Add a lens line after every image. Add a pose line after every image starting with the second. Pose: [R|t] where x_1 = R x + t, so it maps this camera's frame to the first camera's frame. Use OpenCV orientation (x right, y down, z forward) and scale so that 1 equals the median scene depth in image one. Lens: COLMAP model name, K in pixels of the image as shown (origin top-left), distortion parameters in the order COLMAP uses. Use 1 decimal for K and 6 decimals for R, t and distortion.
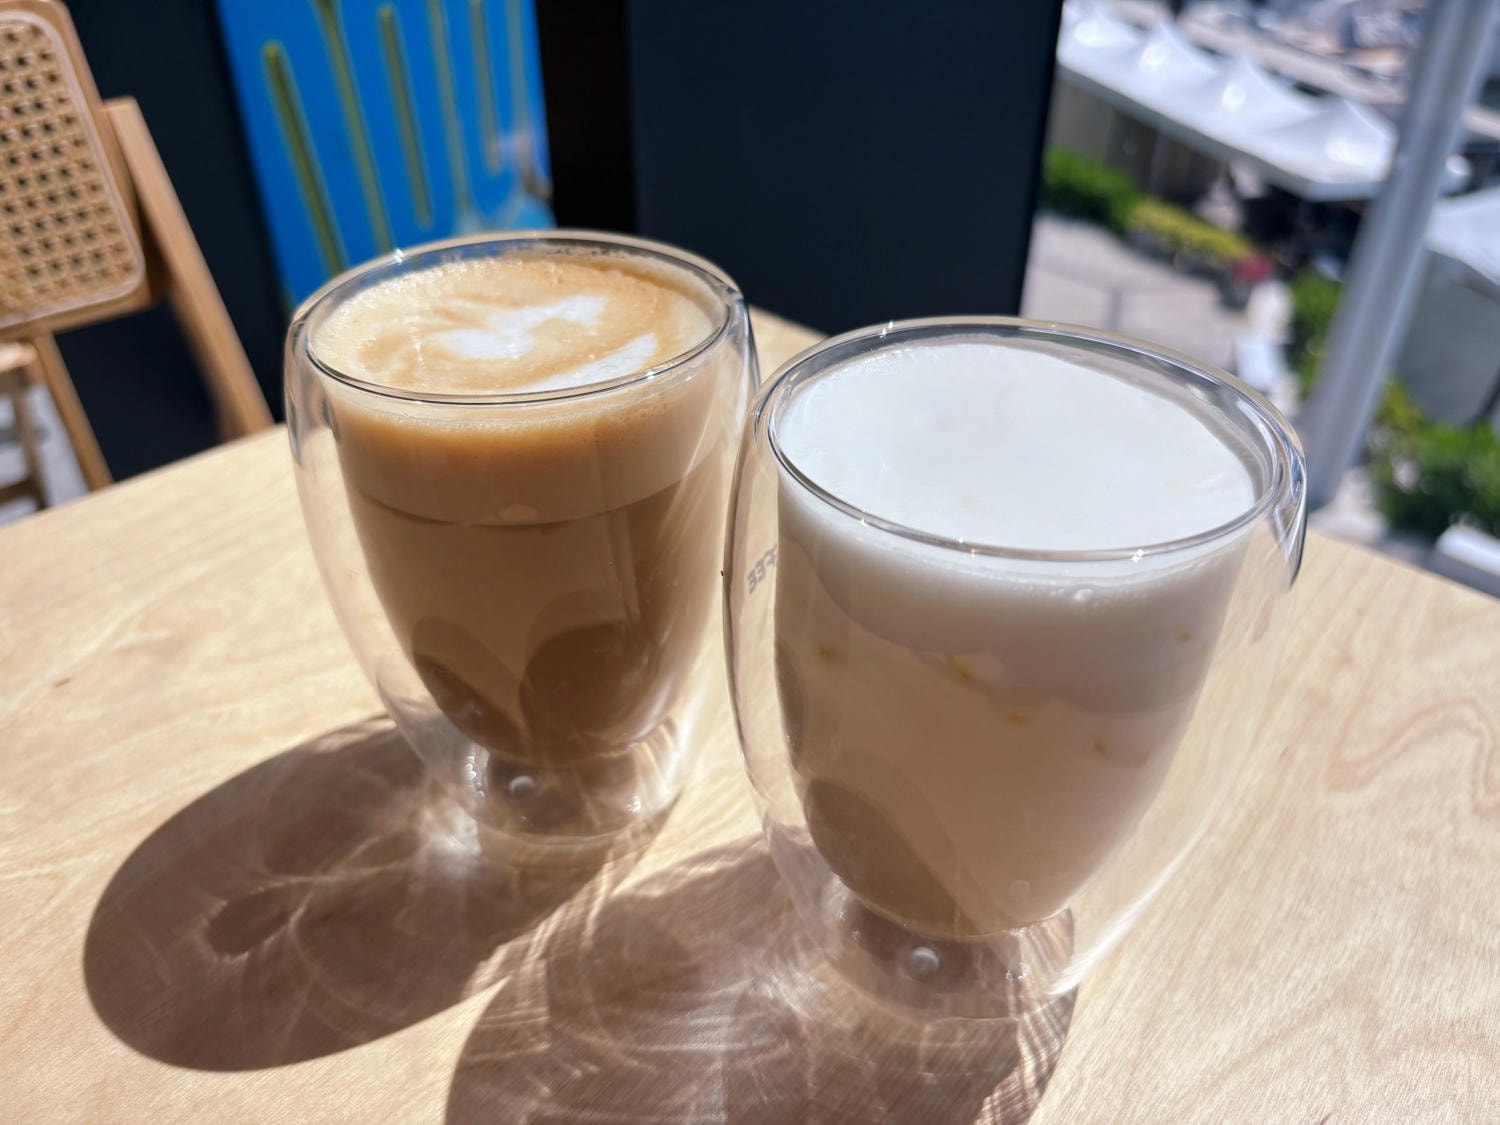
lens RADIAL K [[1185.2, 0, 757.0], [0, 1185.2, 575.4], [0, 0, 1]] dist [-0.001723, -0.004837]
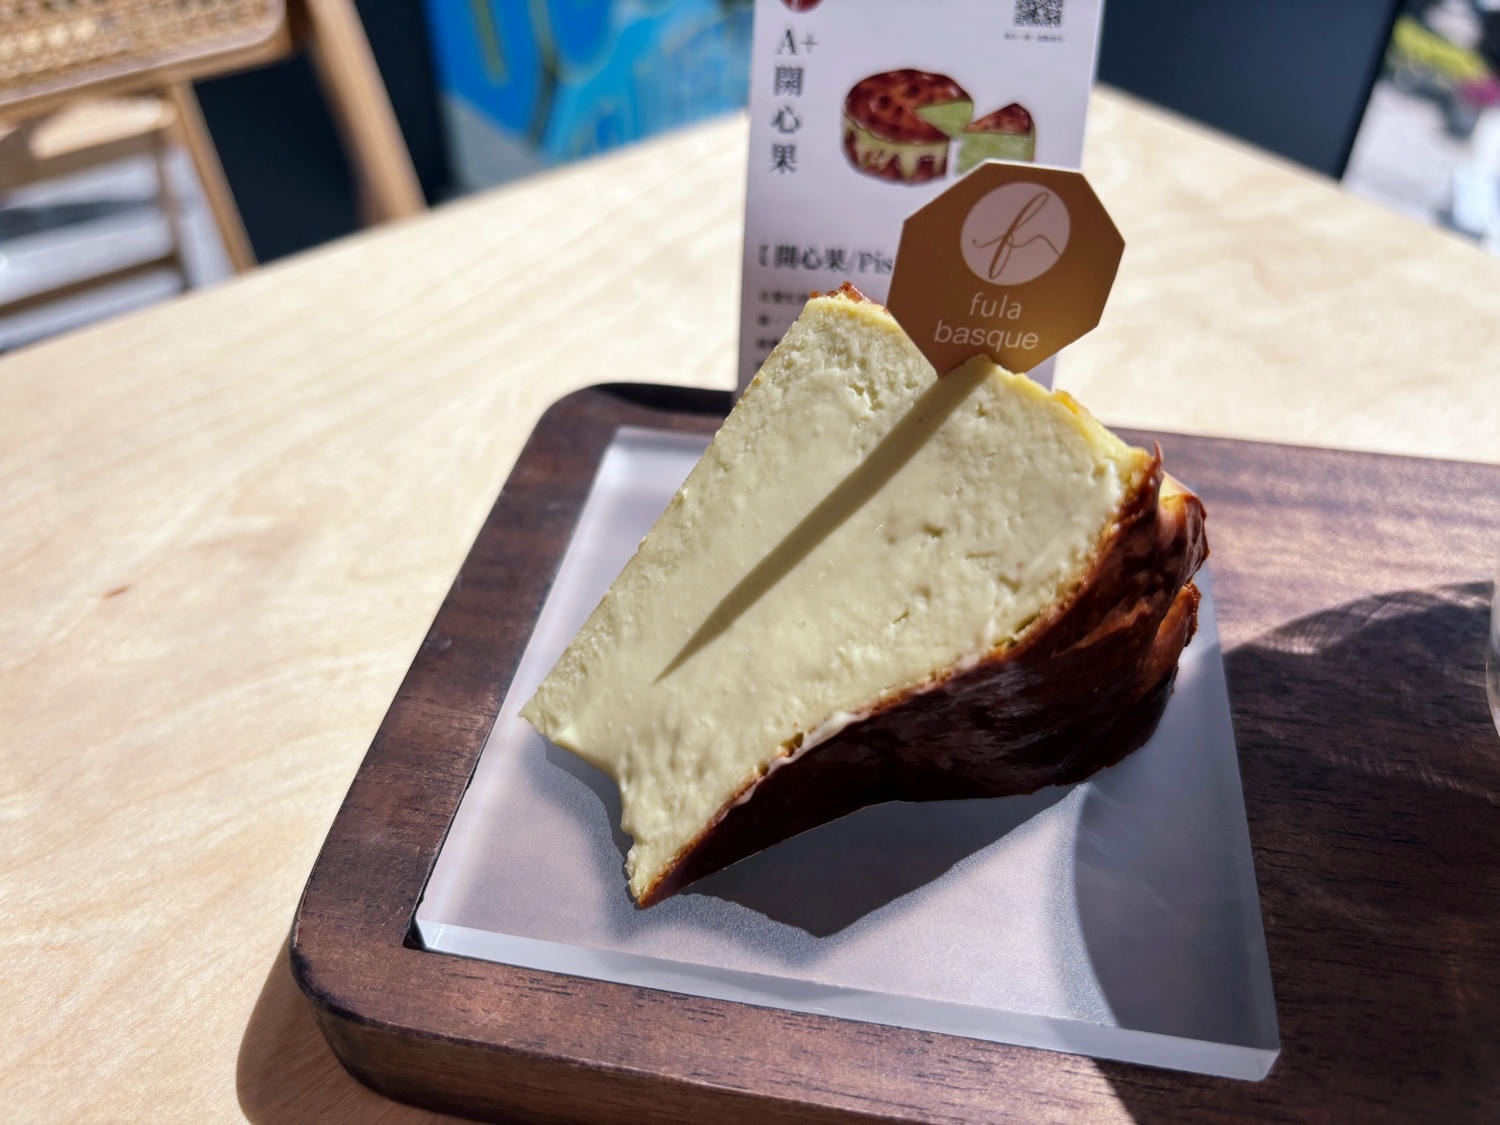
lens RADIAL K [[1185.2, 0, 754.7], [0, 1185.2, 583.3], [0, 0, 1]] dist [-0.001723, -0.004837]
pose [[0.991066, 0.087790, -0.100408, -0.163941], [-0.070685, 0.984129, 0.162770, -0.048234], [0.113104, -0.154218, 0.981542, 0.386938]]
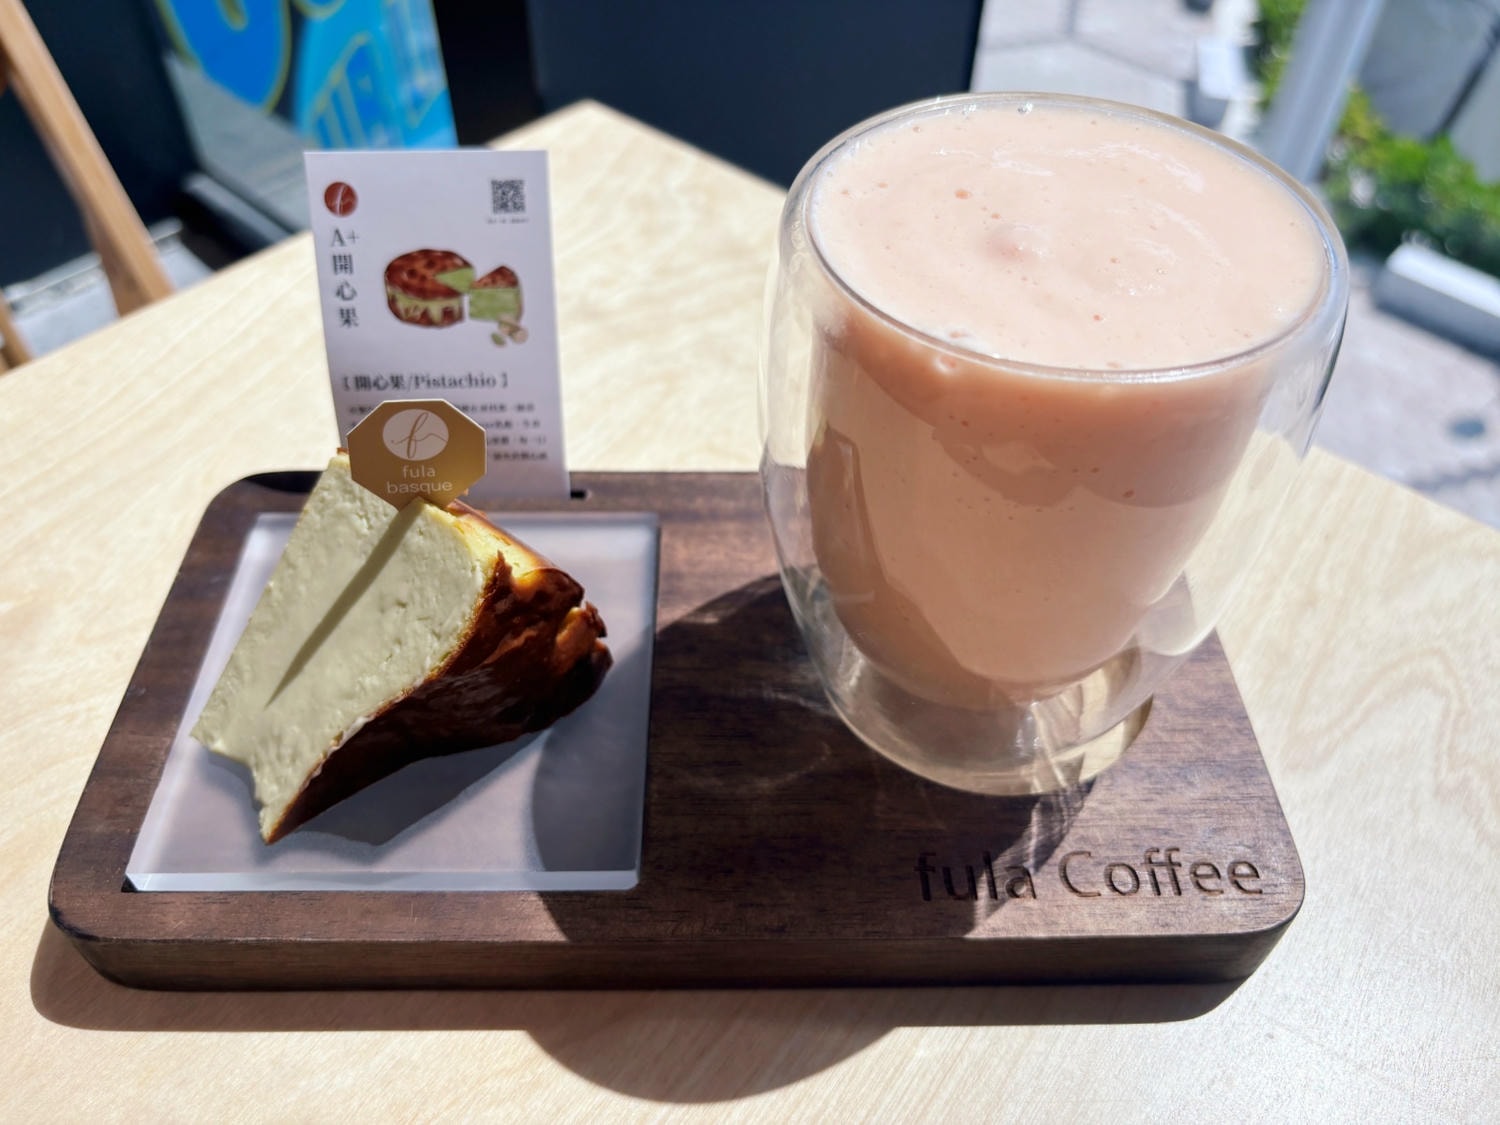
lens RADIAL K [[1185.2, 0, 743.0], [0, 1185.2, 565.4], [0, 0, 1]] dist [-0.001723, -0.004837]
pose [[0.999009, -0.032407, 0.030519, 0.028804], [0.025094, 0.976242, 0.215226, -0.167898], [-0.036769, -0.214247, 0.976087, 0.121643]]
